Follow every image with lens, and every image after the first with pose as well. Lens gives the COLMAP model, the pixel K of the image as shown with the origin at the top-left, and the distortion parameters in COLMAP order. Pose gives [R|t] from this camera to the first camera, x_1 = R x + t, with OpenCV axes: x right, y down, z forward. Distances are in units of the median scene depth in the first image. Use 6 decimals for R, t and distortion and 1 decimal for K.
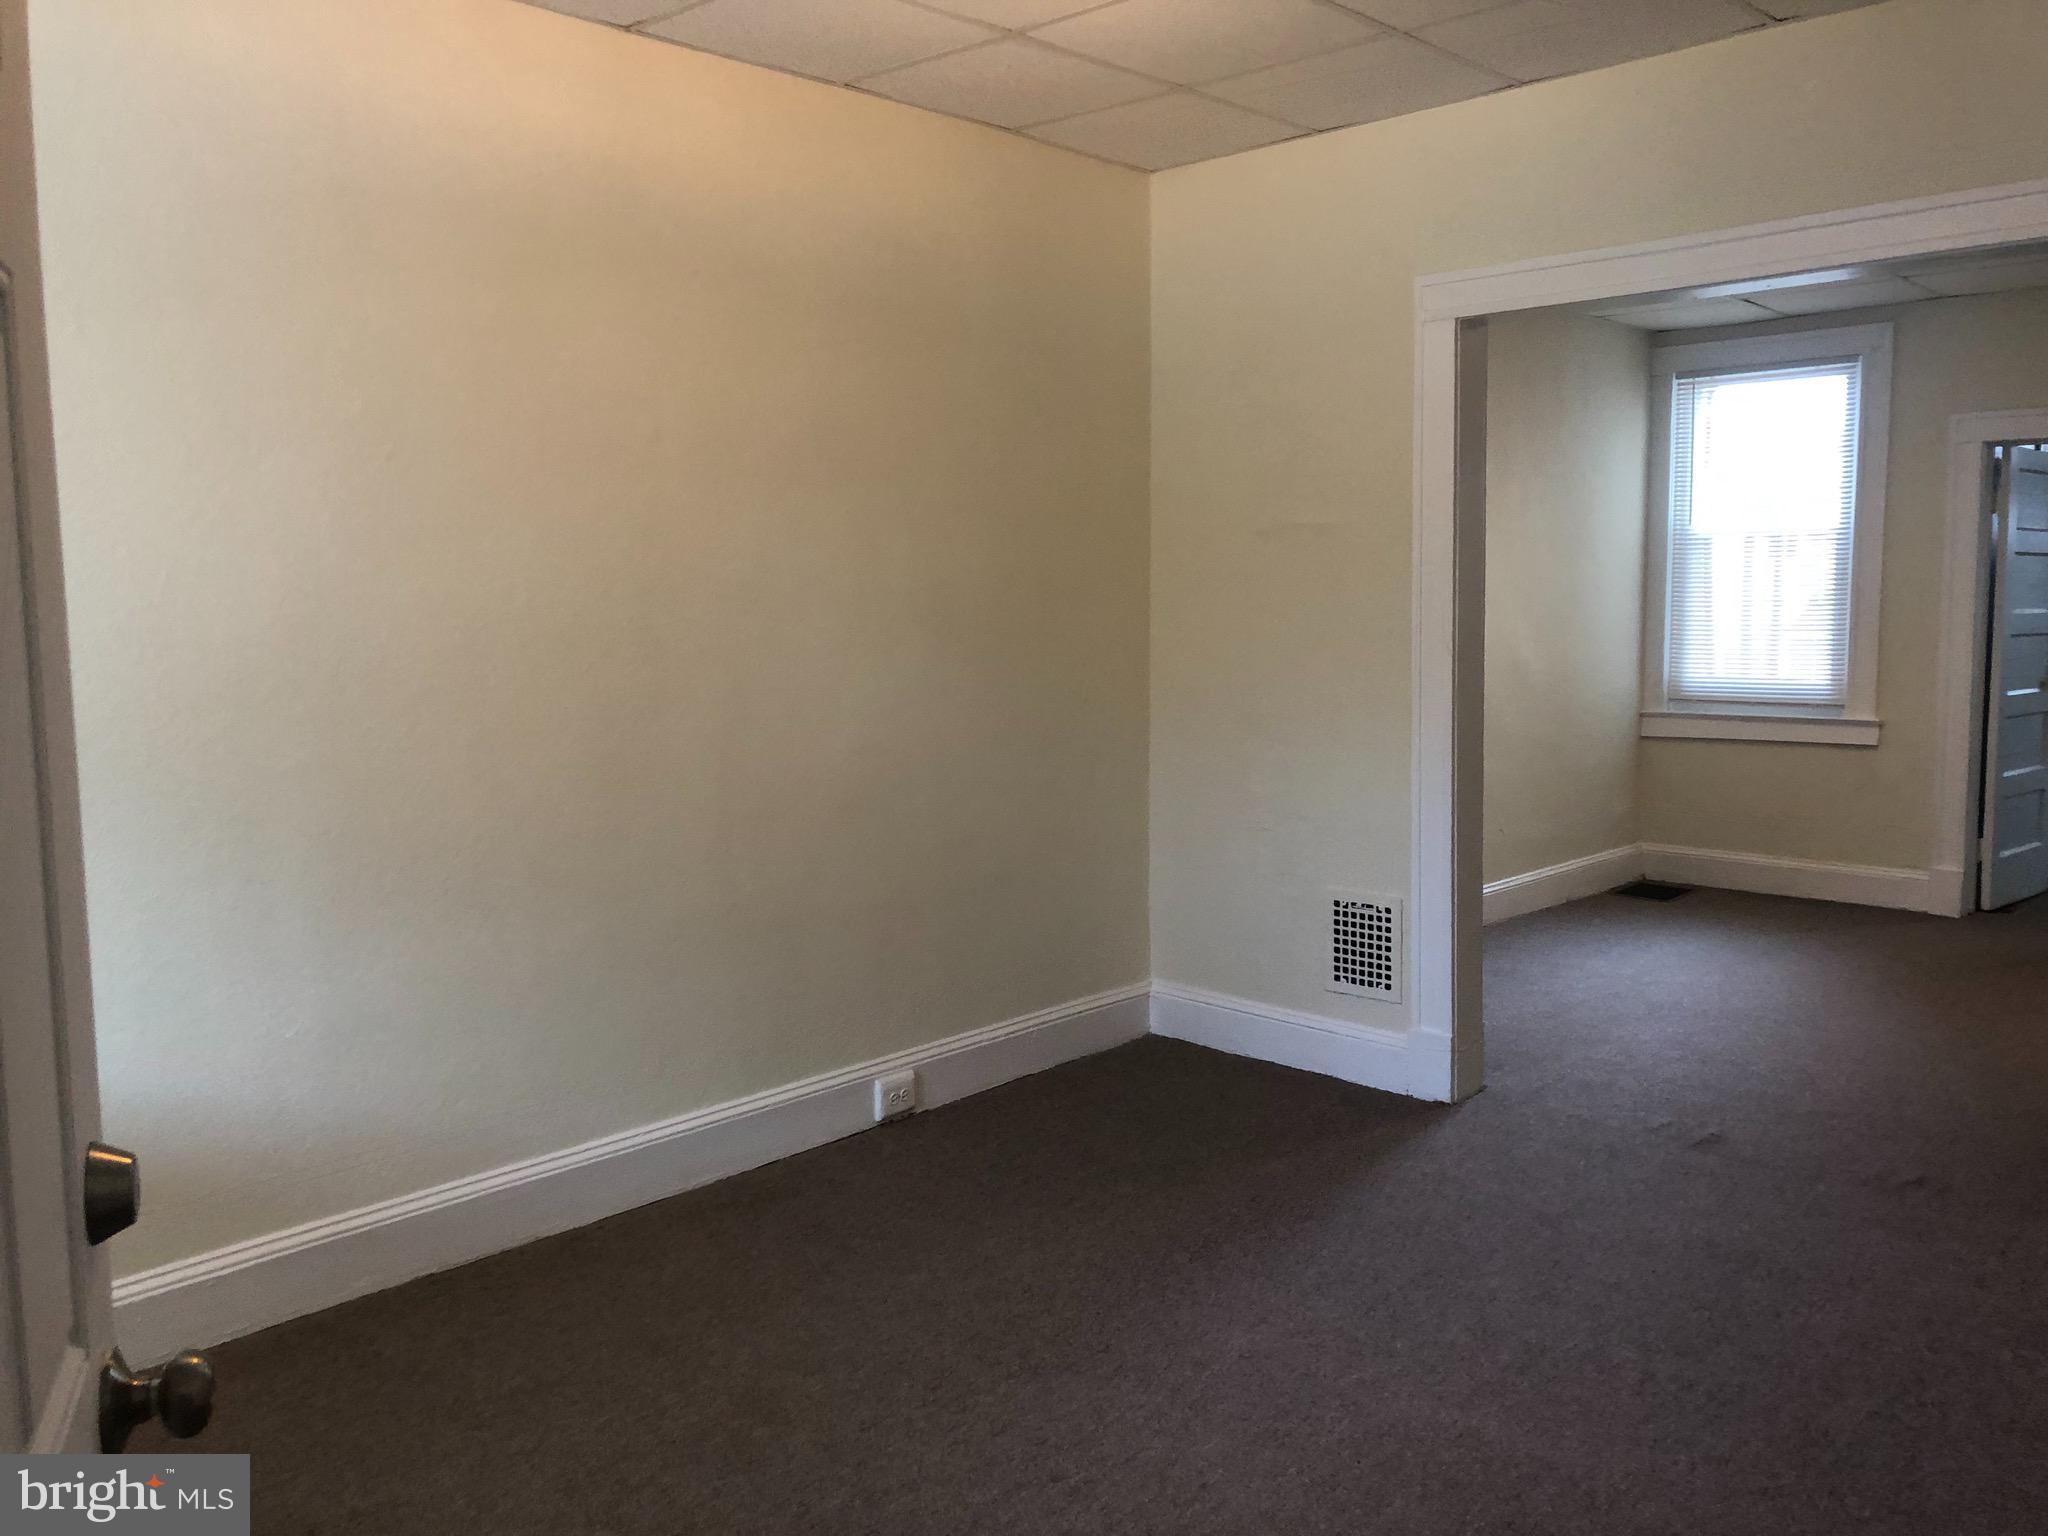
lens RADIAL K [[1675.6, 0, 1020.6], [0, 1675.6, 742.8], [0, 0, 1]] dist [0.036431, -0.036023]
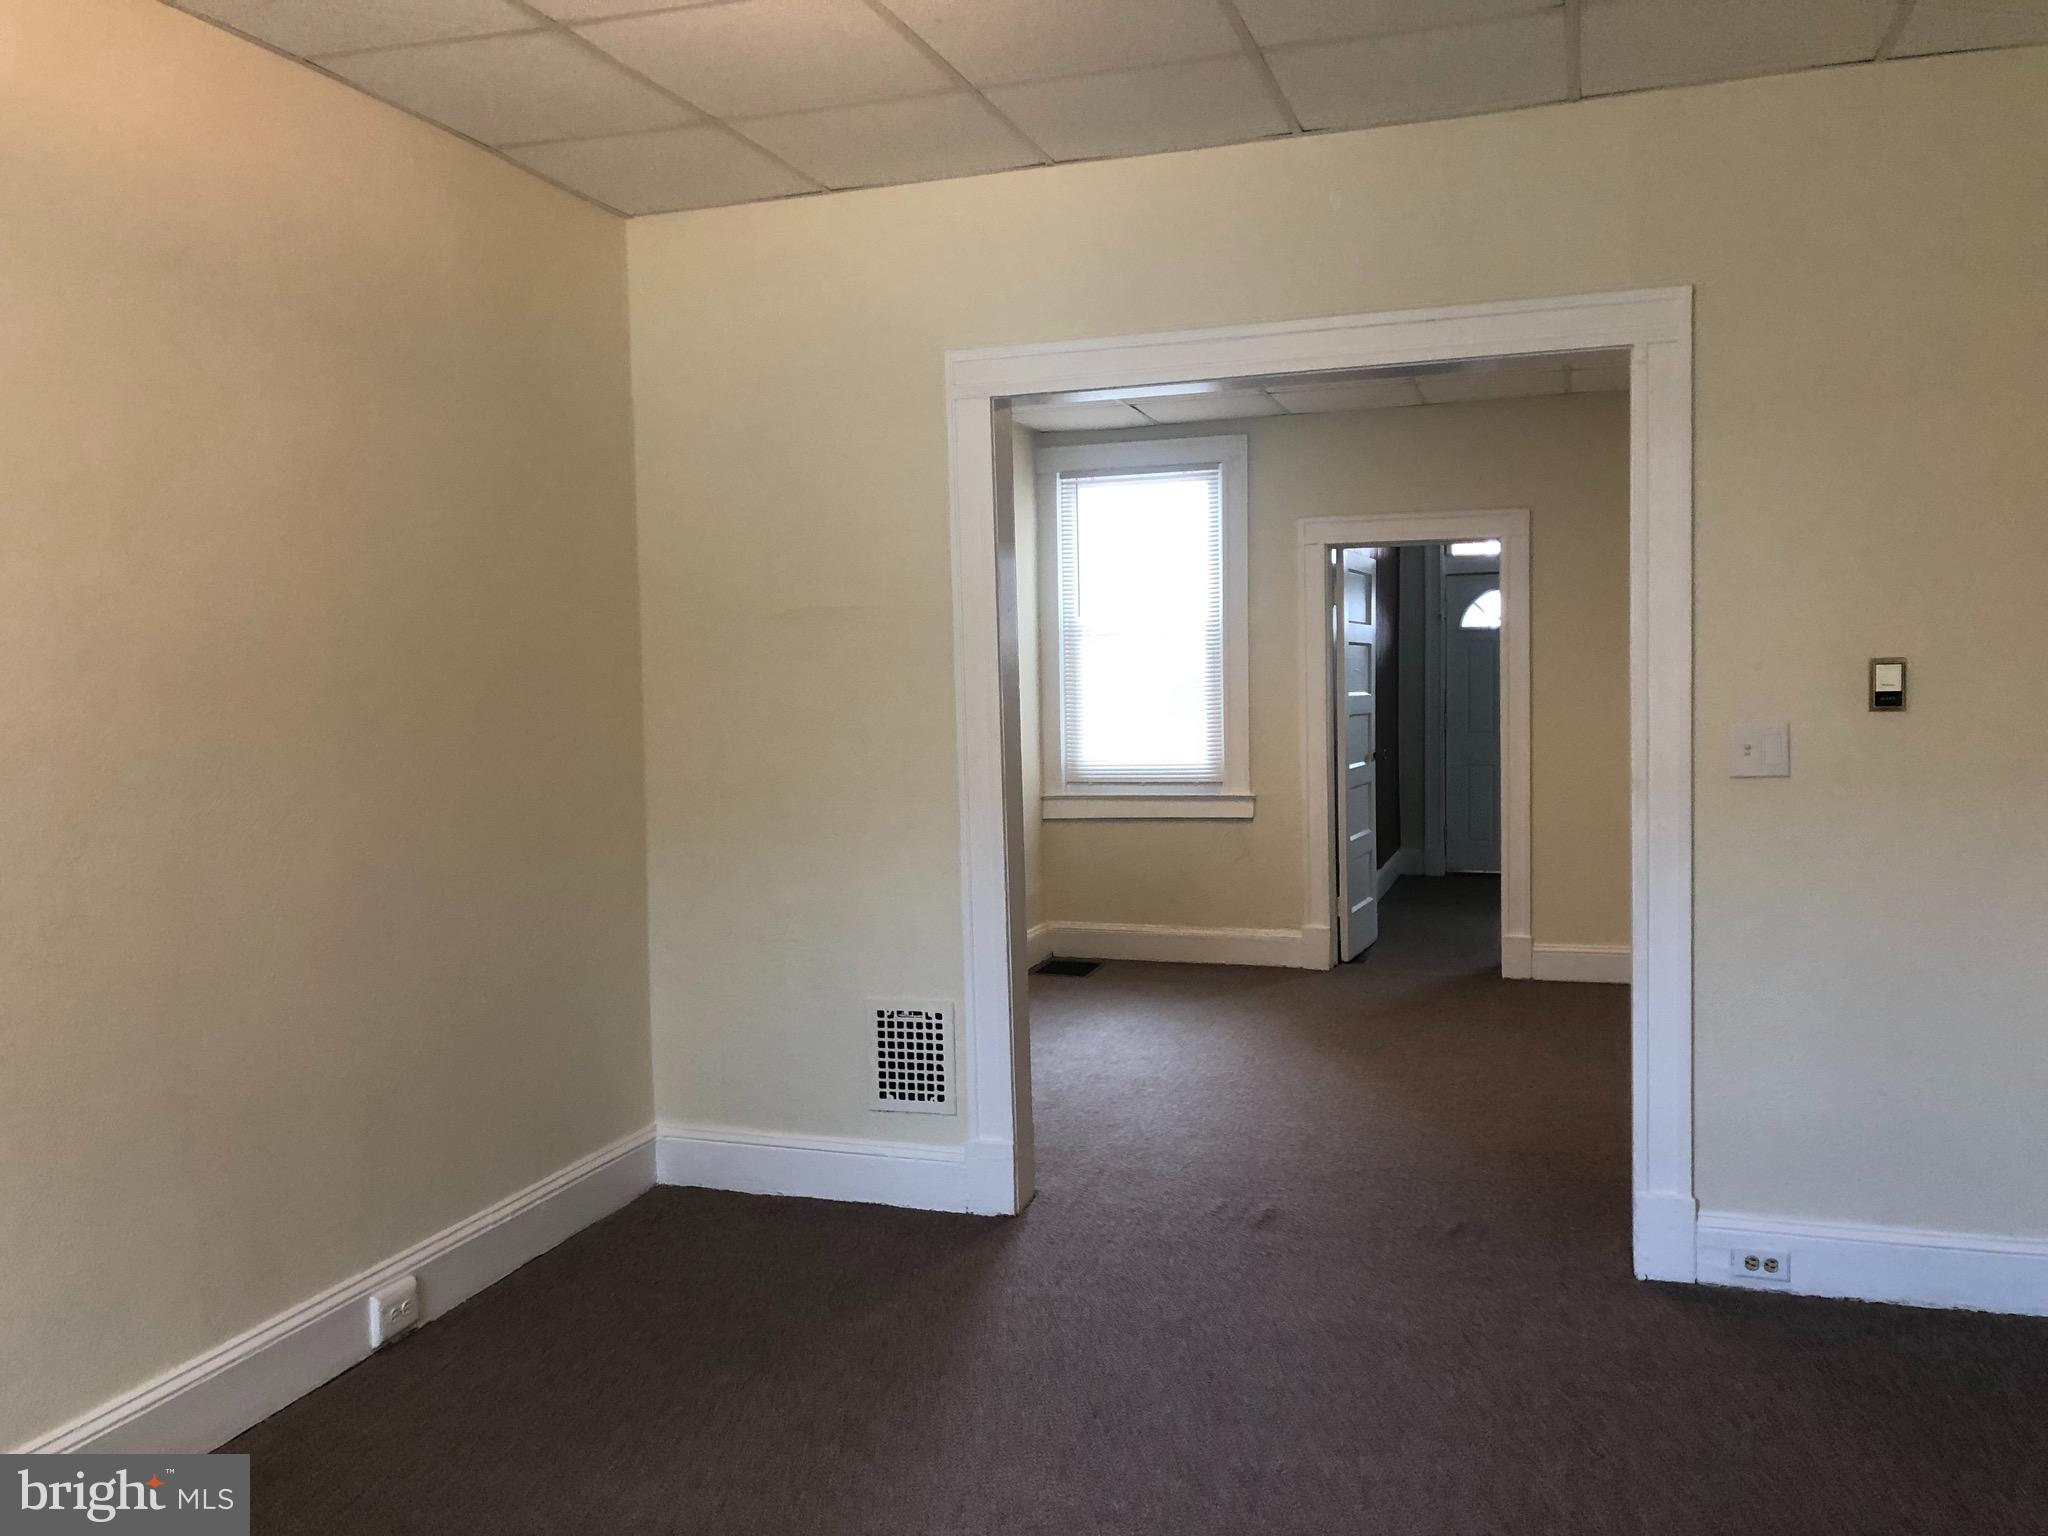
lens RADIAL K [[1675.6, 0, 1029.0], [0, 1675.6, 737.4], [0, 0, 1]] dist [0.036431, -0.036023]
pose [[0.902696, -0.024657, 0.429571, -0.129989], [0.050388, 0.997545, -0.048627, -0.007013], [-0.427318, 0.065540, 0.901723, 0.121063]]
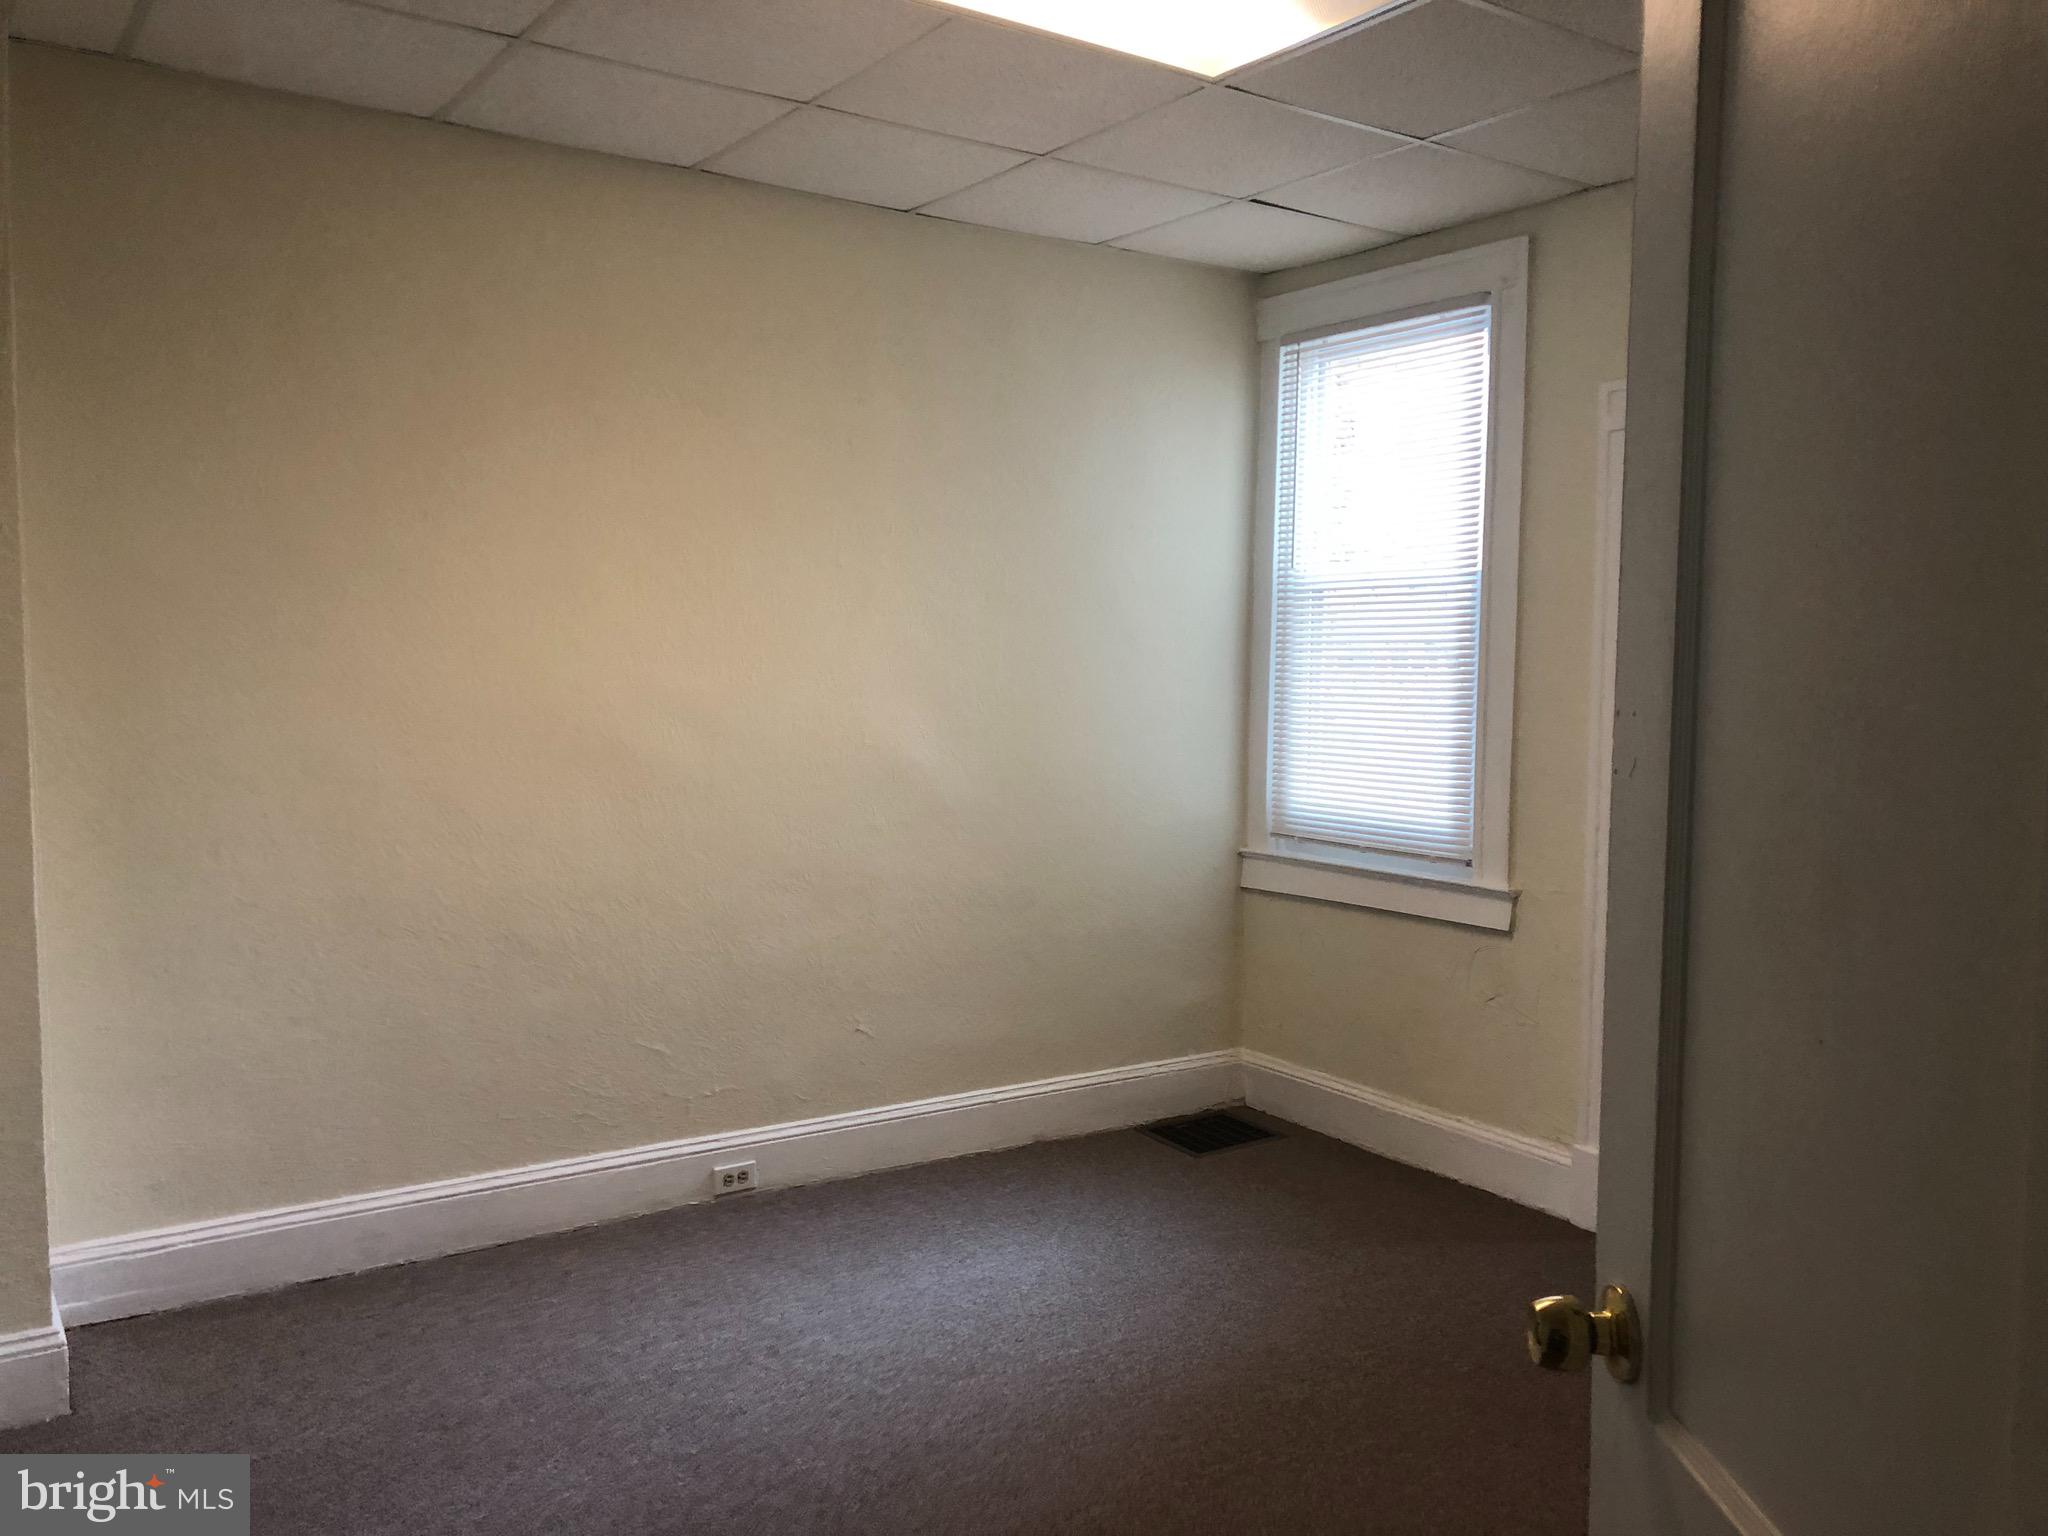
lens RADIAL K [[1675.6, 0, 1005.4], [0, 1675.6, 734.8], [0, 0, 1]] dist [0.036431, -0.036023]
pose [[0.981976, 0.040383, -0.184641, 0.655713], [-0.048929, 0.997920, -0.041962, -0.051401], [0.182562, 0.050240, 0.981910, 0.553601]]
